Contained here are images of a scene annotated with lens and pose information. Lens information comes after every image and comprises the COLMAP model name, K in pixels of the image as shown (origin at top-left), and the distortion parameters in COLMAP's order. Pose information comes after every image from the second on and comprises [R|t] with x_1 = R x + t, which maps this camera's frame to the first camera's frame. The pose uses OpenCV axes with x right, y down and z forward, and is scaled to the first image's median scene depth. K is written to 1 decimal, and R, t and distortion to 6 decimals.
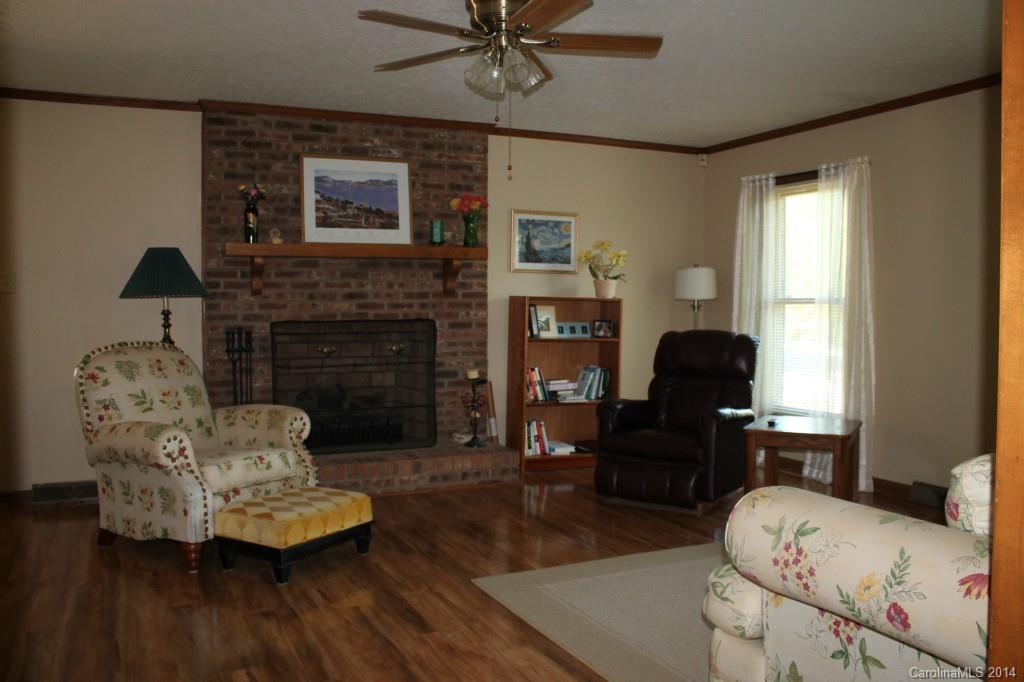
lens RADIAL K [[862.7, 0, 511.2], [0, 862.7, 351.0], [0, 0, 1]] dist [-0.157532, 0.115012]
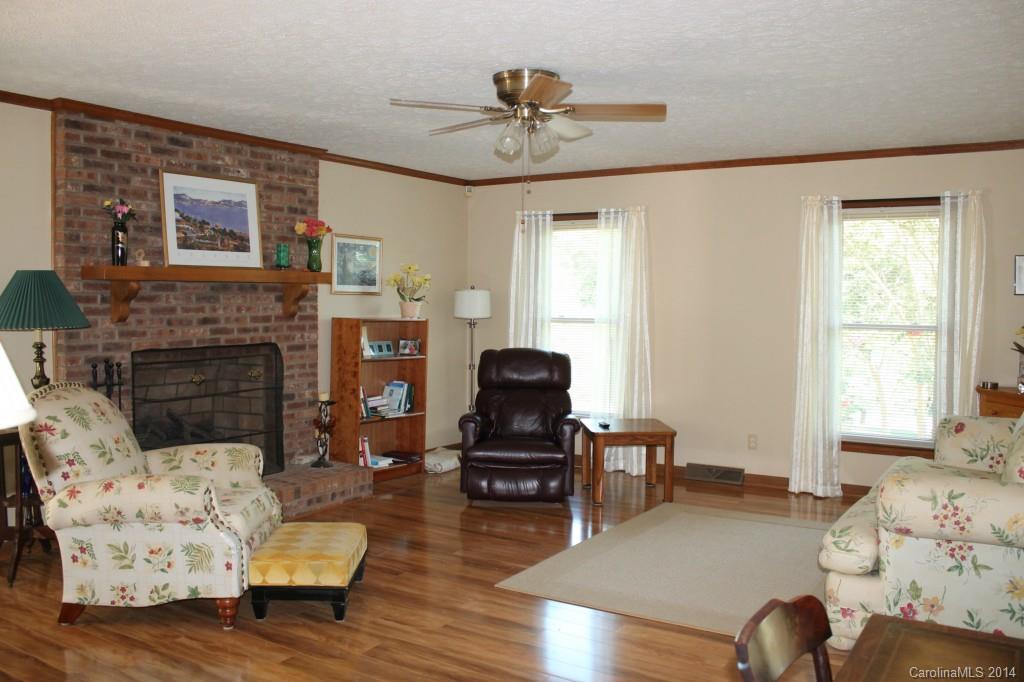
lens RADIAL K [[862.7, 0, 513.4], [0, 862.7, 360.2], [0, 0, 1]] dist [-0.157532, 0.115012]
pose [[0.847307, -0.029966, 0.530257, -0.411156], [0.020697, 0.999512, 0.023413, -0.036886], [-0.530700, -0.008863, 0.847514, 0.021967]]
